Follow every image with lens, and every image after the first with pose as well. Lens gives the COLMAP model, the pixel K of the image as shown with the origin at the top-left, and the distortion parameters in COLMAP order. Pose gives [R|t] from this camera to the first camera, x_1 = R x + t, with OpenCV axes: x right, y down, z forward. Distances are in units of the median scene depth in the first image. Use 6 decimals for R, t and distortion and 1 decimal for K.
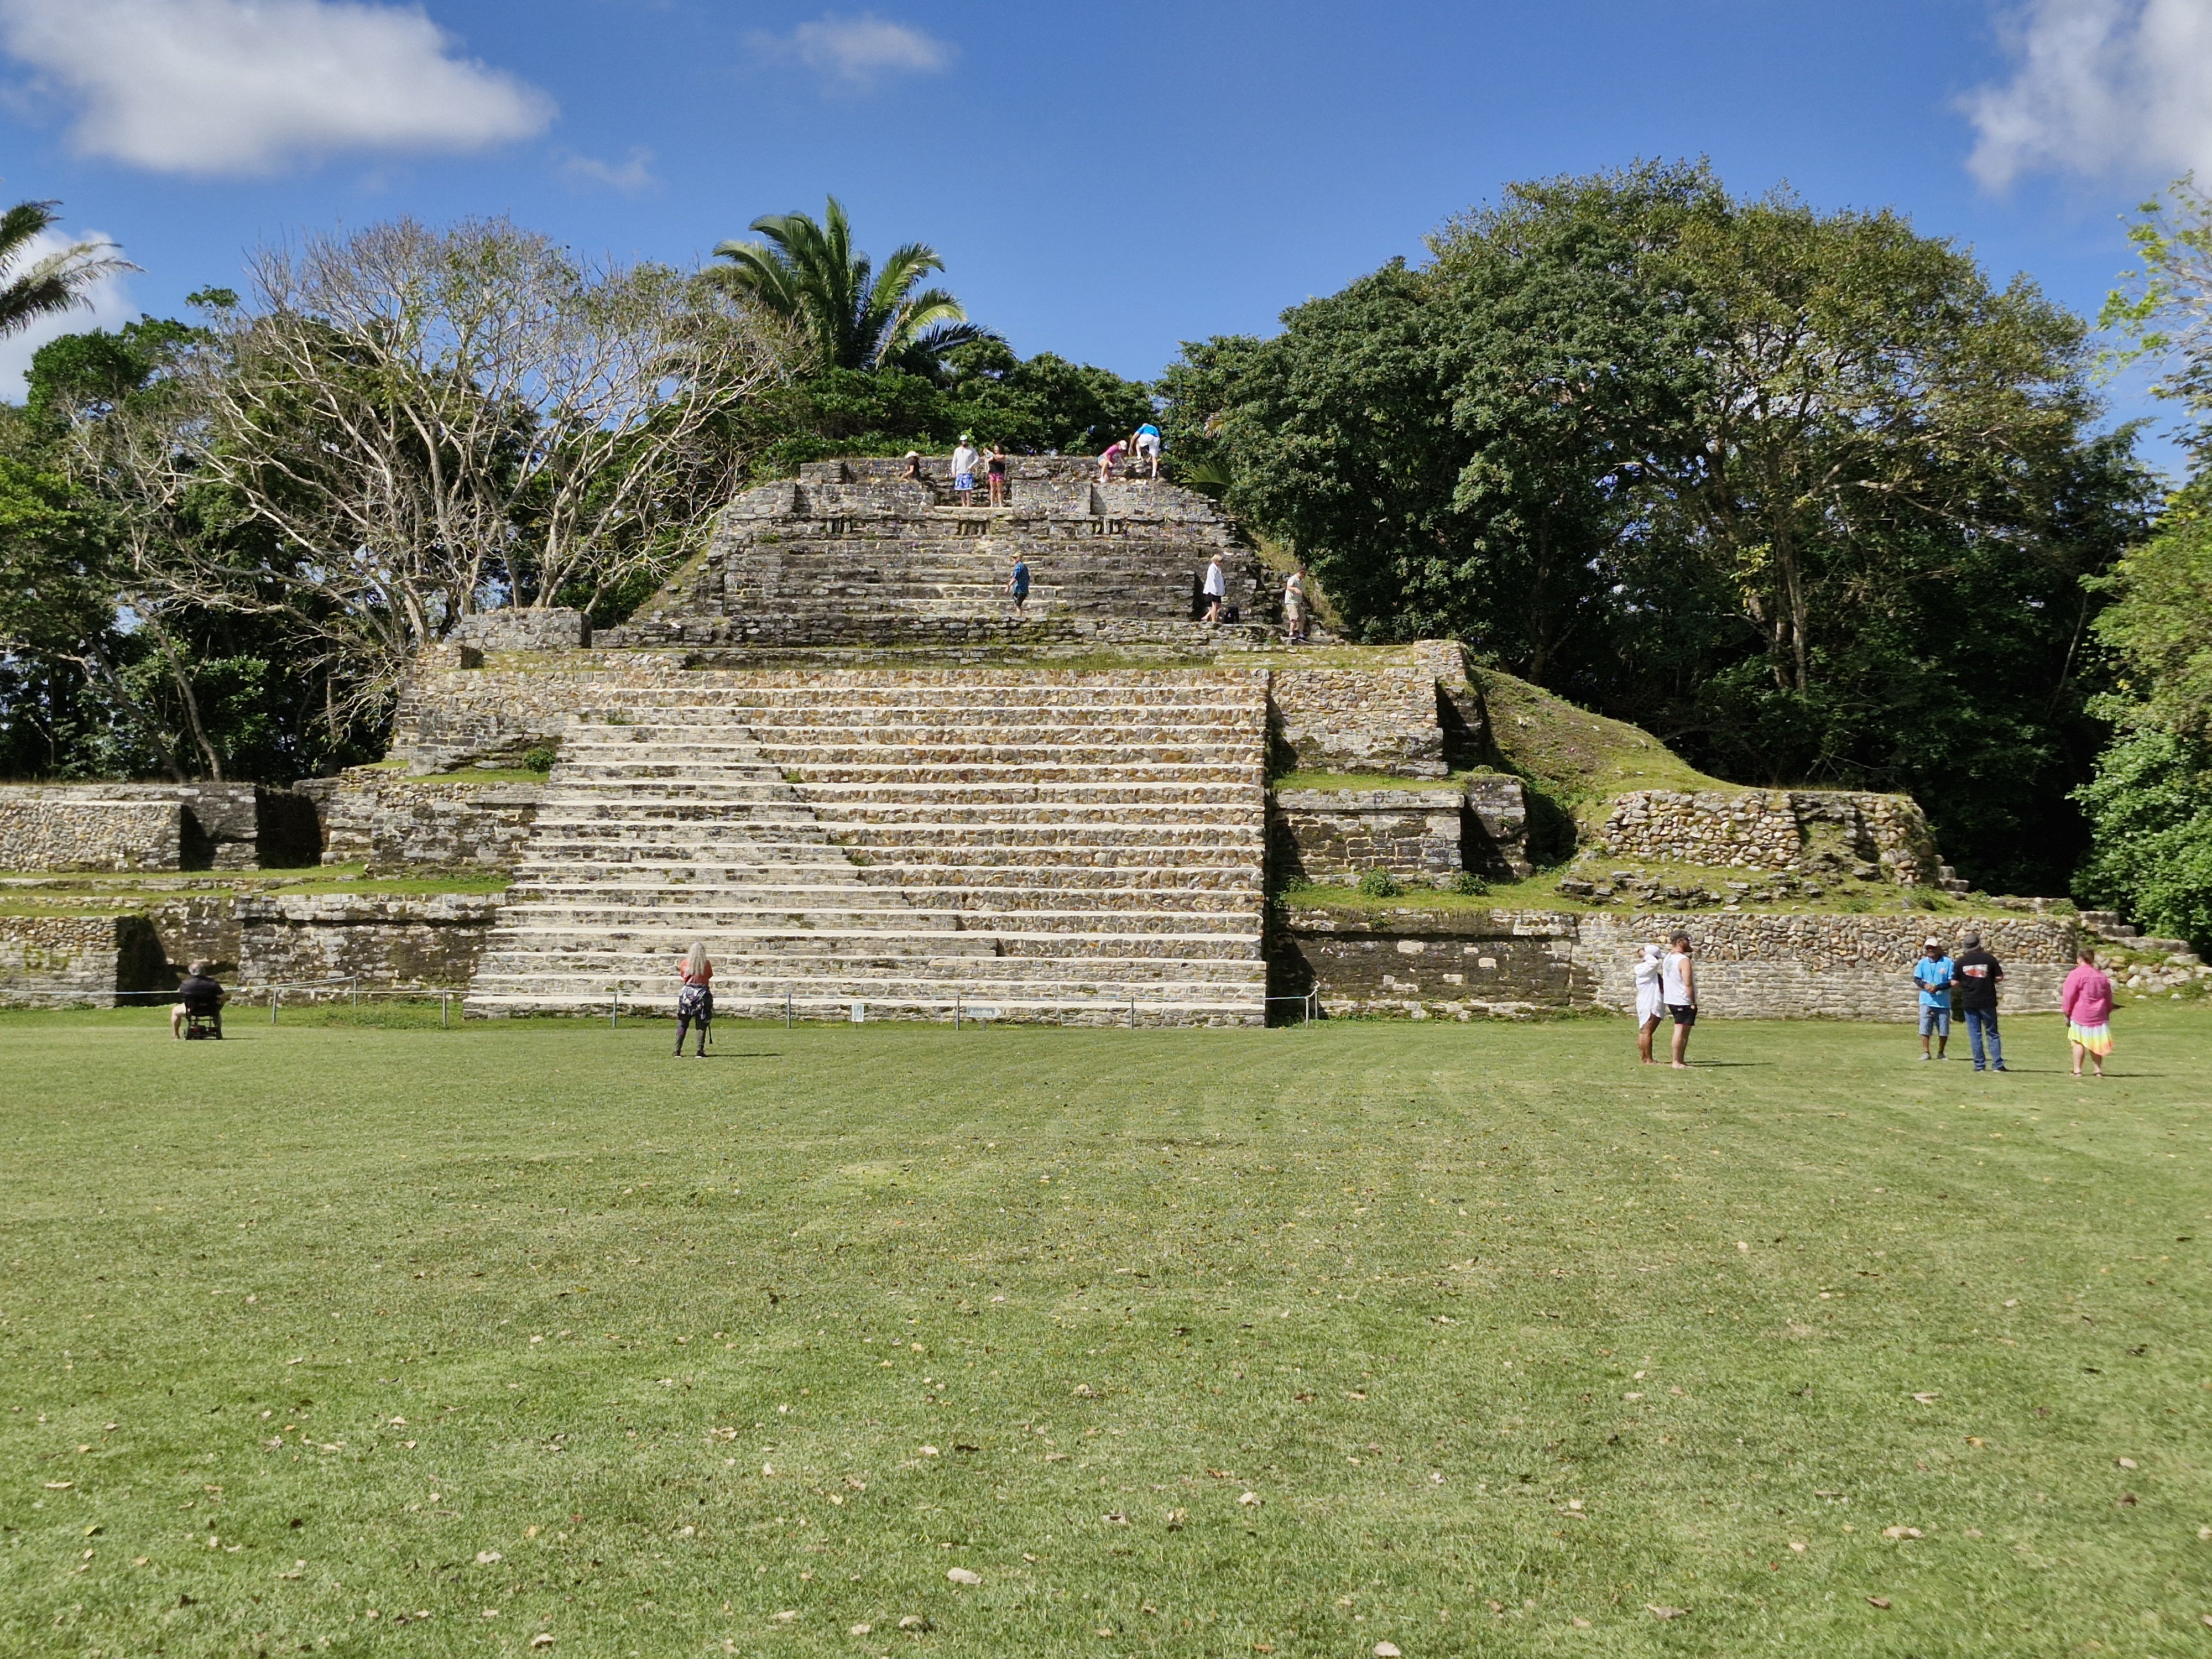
lens RADIAL K [[2838.0, 0, 1105.2], [0, 2838.0, 822.5], [0, 0, 1]] dist [0.044086, 0.000000]
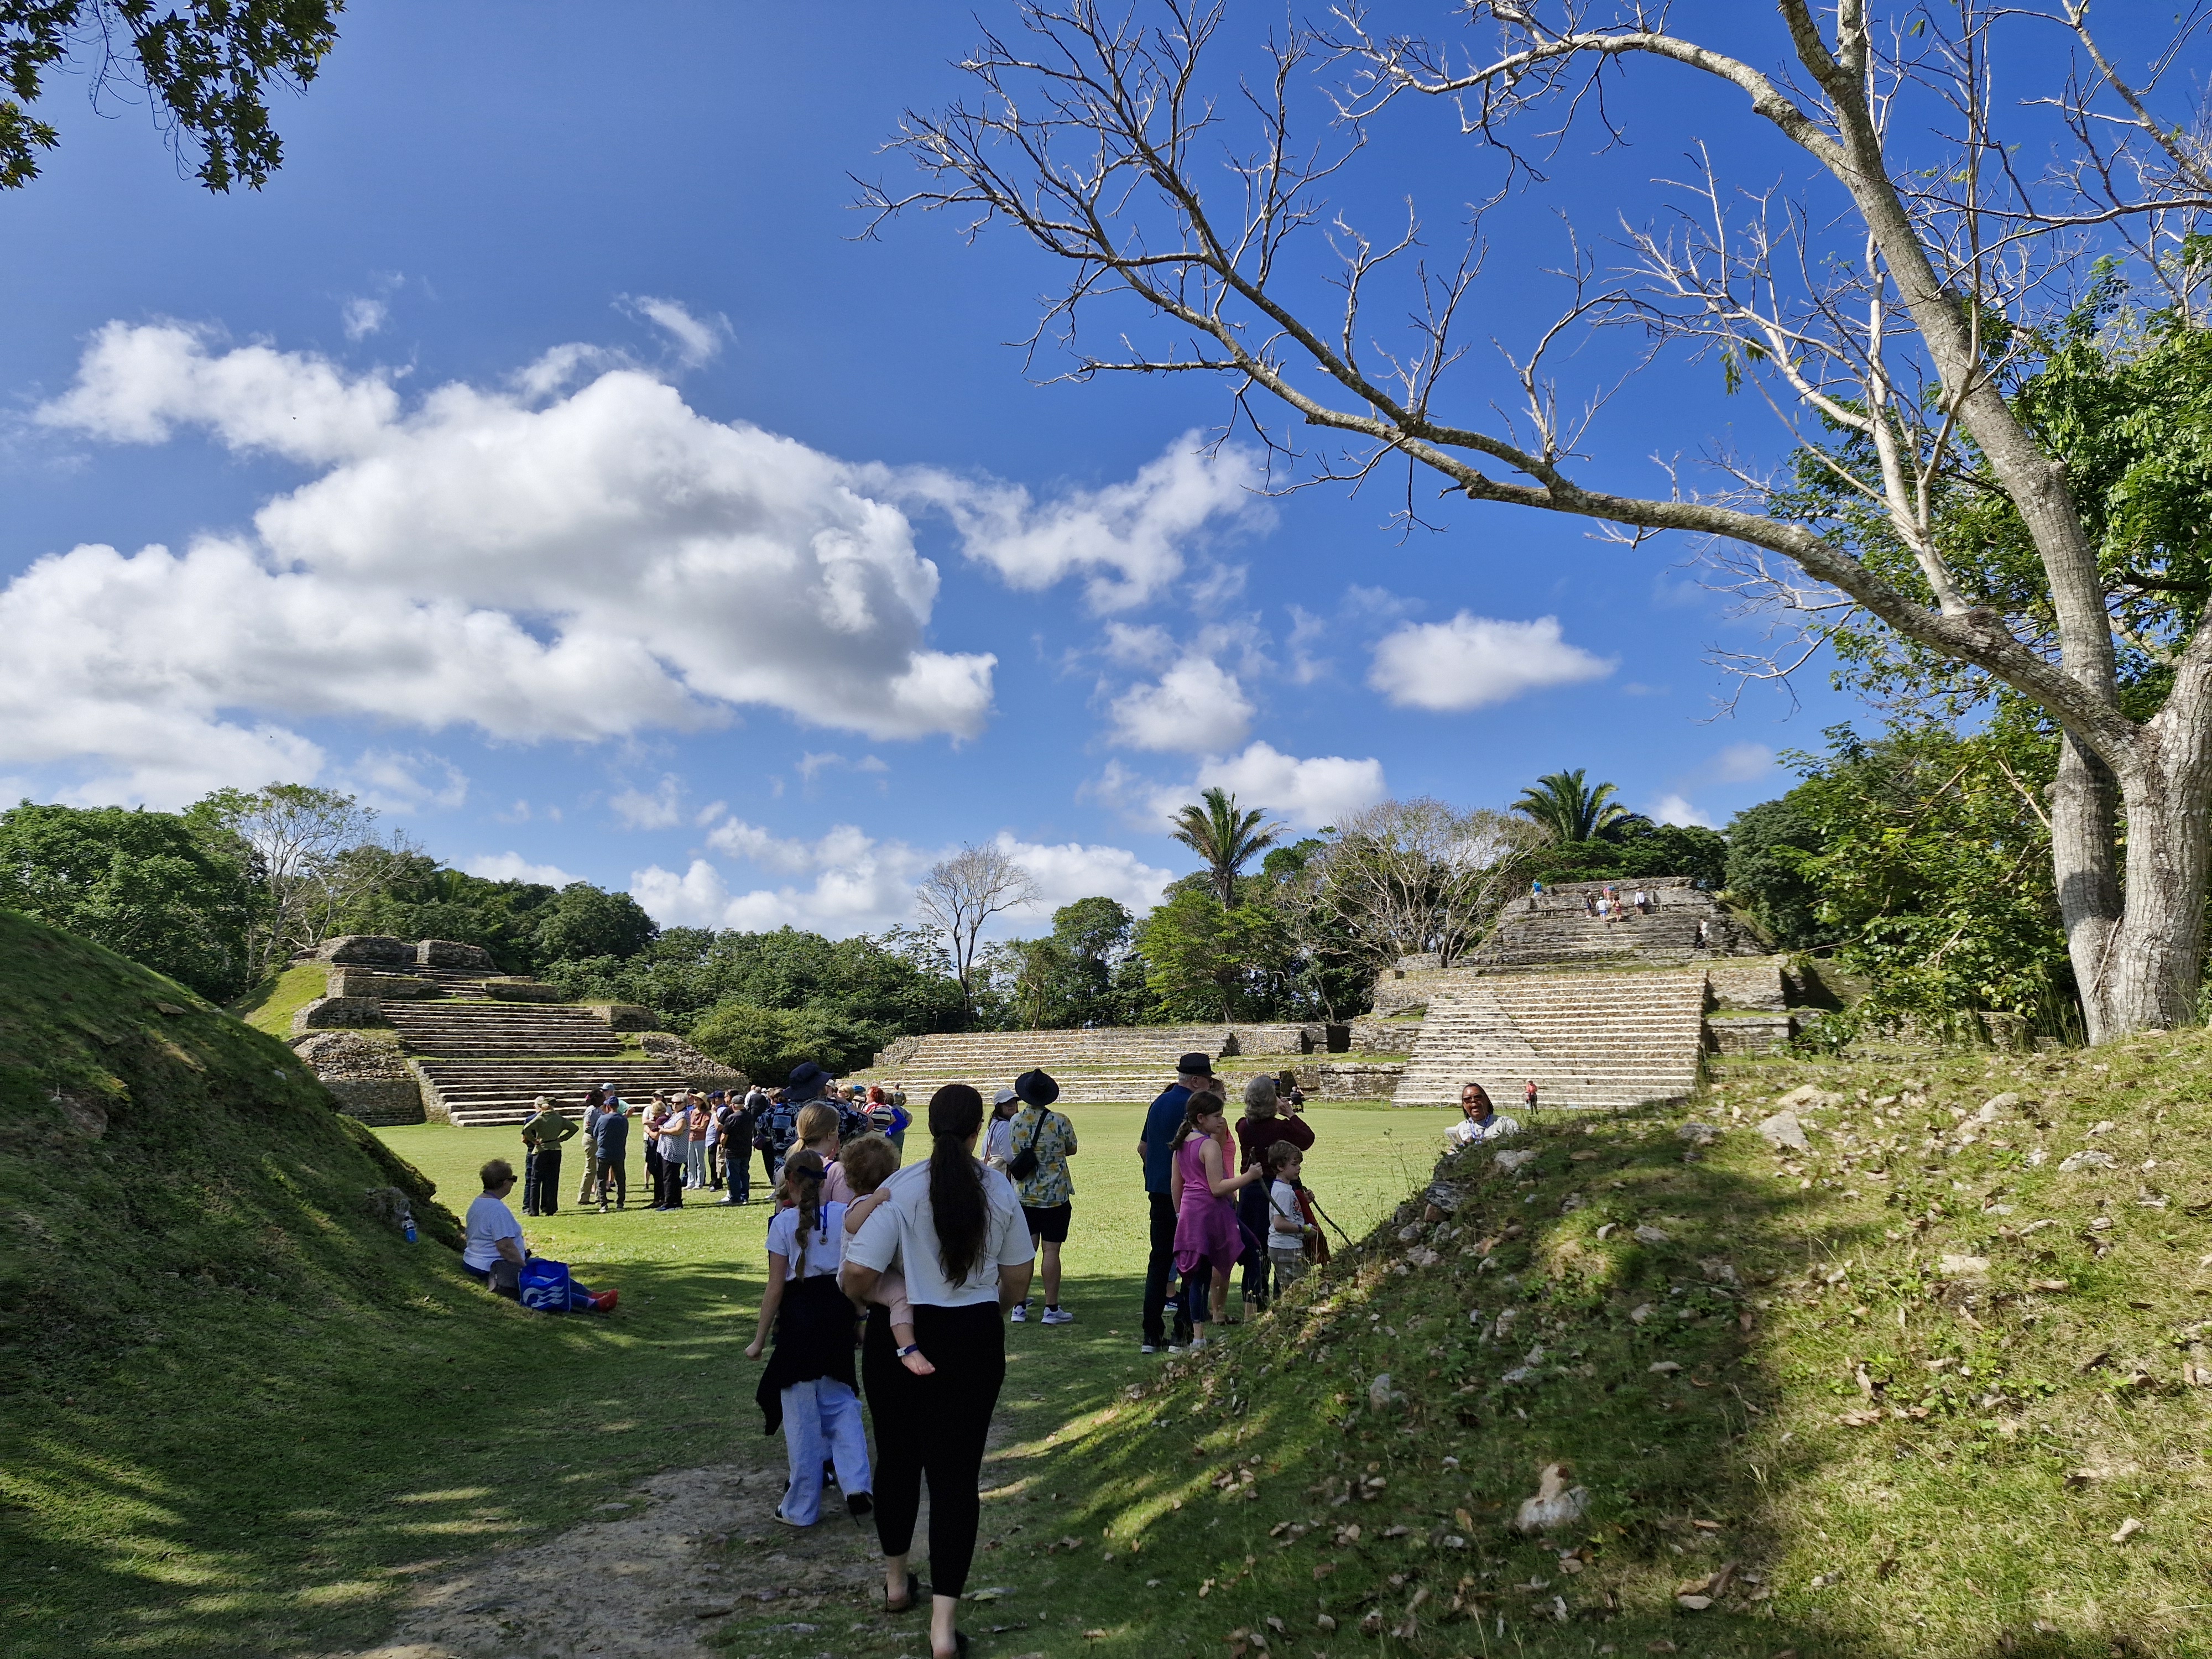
lens RADIAL K [[2838.0, 0, 1105.0], [0, 2838.0, 830.4], [0, 0, 1]] dist [0.044086, 0.000000]
pose [[0.874344, -0.044934, -0.483222, 0.816538], [0.023003, 0.998422, -0.051220, -0.060624], [0.484761, 0.033668, 0.873999, -1.454660]]
